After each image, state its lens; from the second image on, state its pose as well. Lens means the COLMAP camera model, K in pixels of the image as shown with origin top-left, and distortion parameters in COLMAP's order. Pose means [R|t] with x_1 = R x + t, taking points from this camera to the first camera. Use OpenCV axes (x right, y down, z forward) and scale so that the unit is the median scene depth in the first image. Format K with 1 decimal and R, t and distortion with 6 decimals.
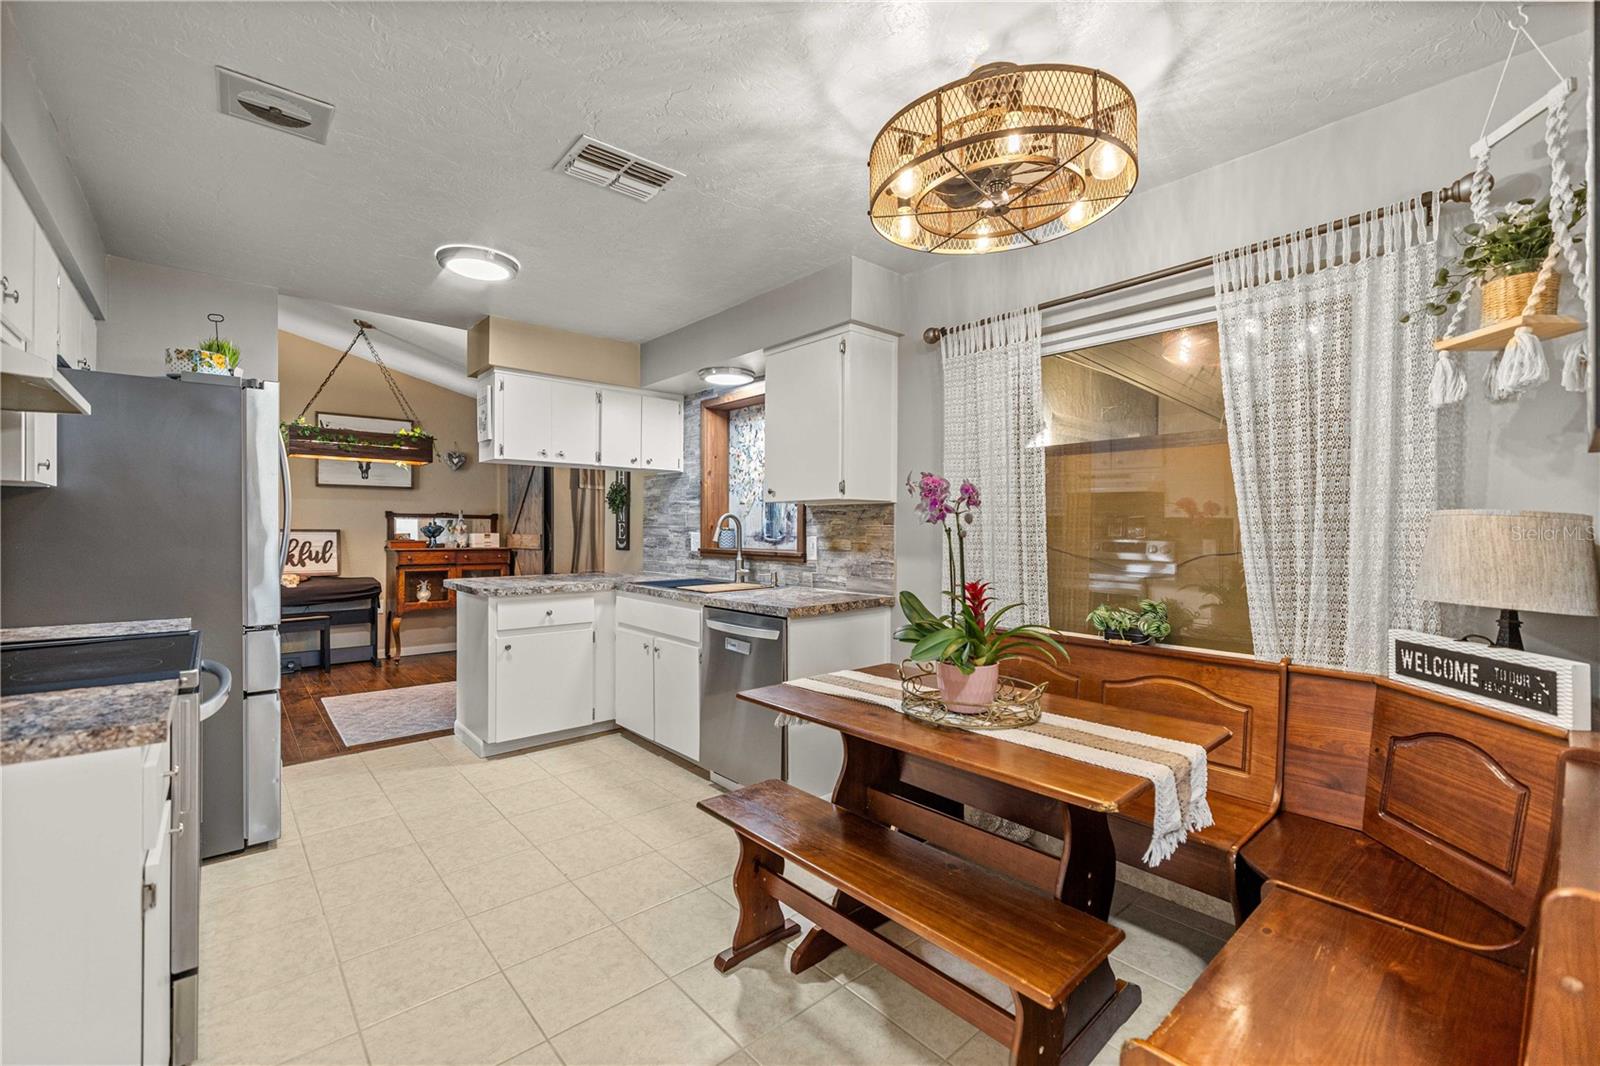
lens RADIAL K [[683.5, 0, 802.7], [0, 683.5, 535.9], [0, 0, 1]] dist [0.014751, 0.000062]
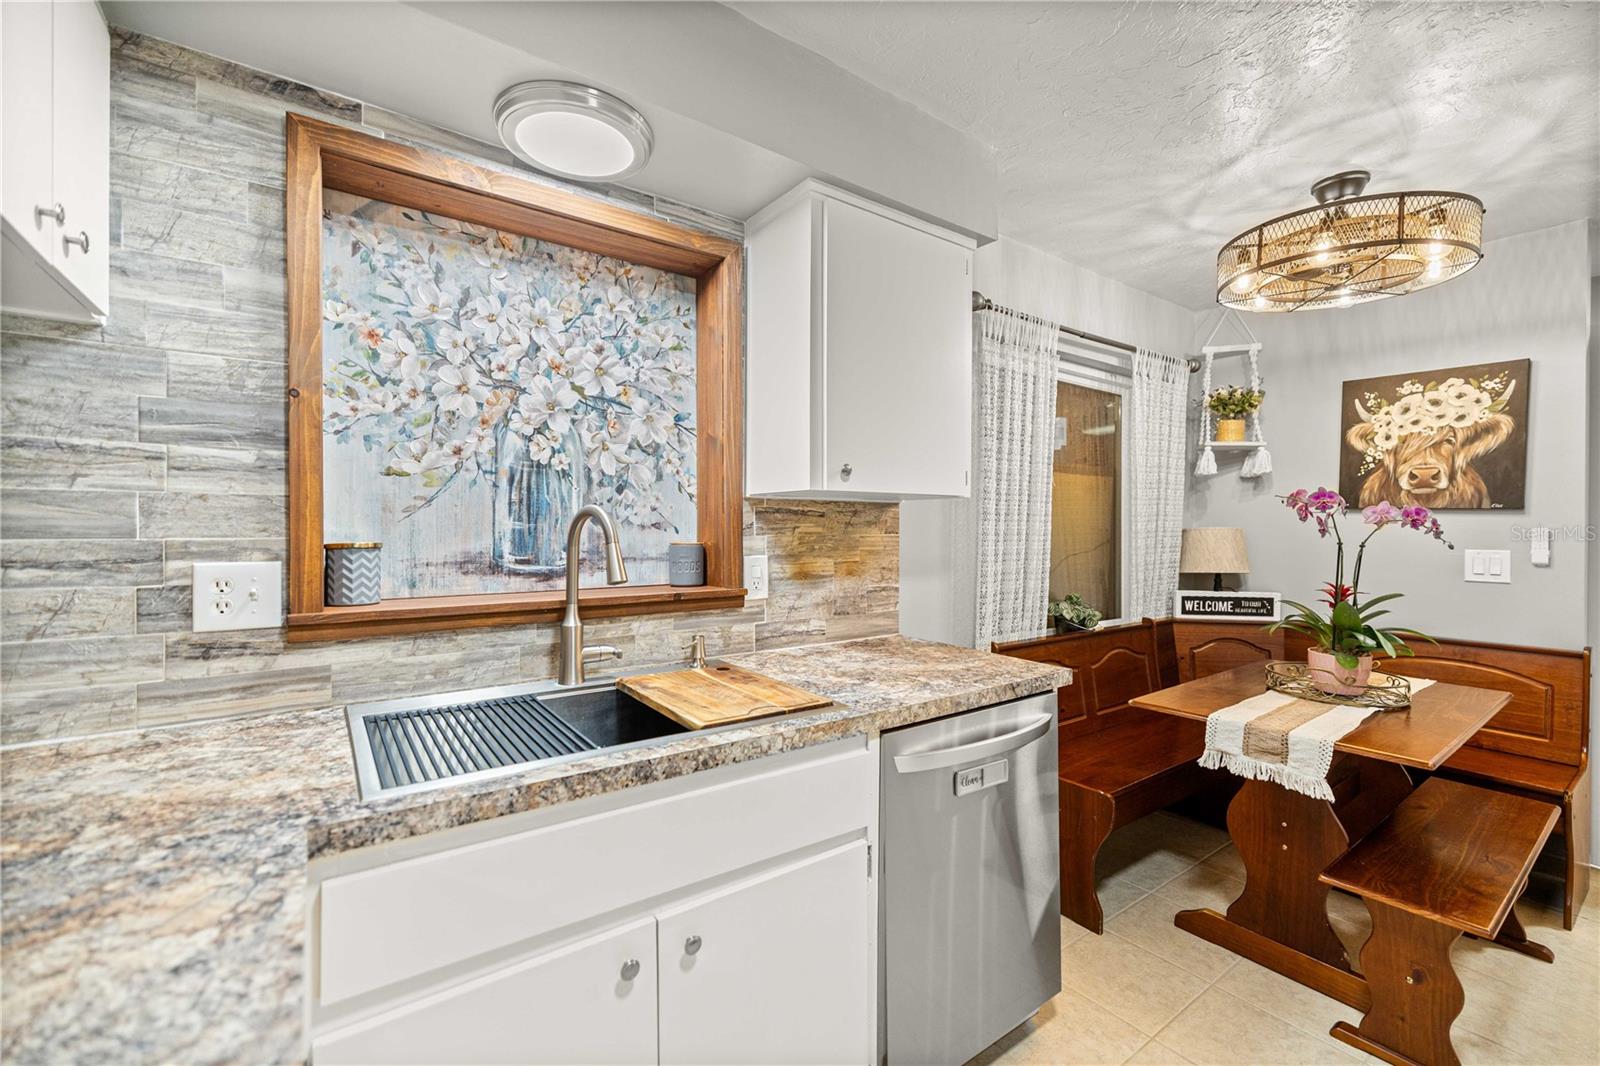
lens RADIAL K [[683.5, 0, 802.8], [0, 683.5, 526.7], [0, 0, 1]] dist [0.014751, 0.000062]
pose [[0.081000, -0.004998, 0.996702, -0.512675], [0.006109, 0.999971, 0.004518, -0.023976], [-0.996695, 0.005723, 0.081029, 0.908360]]
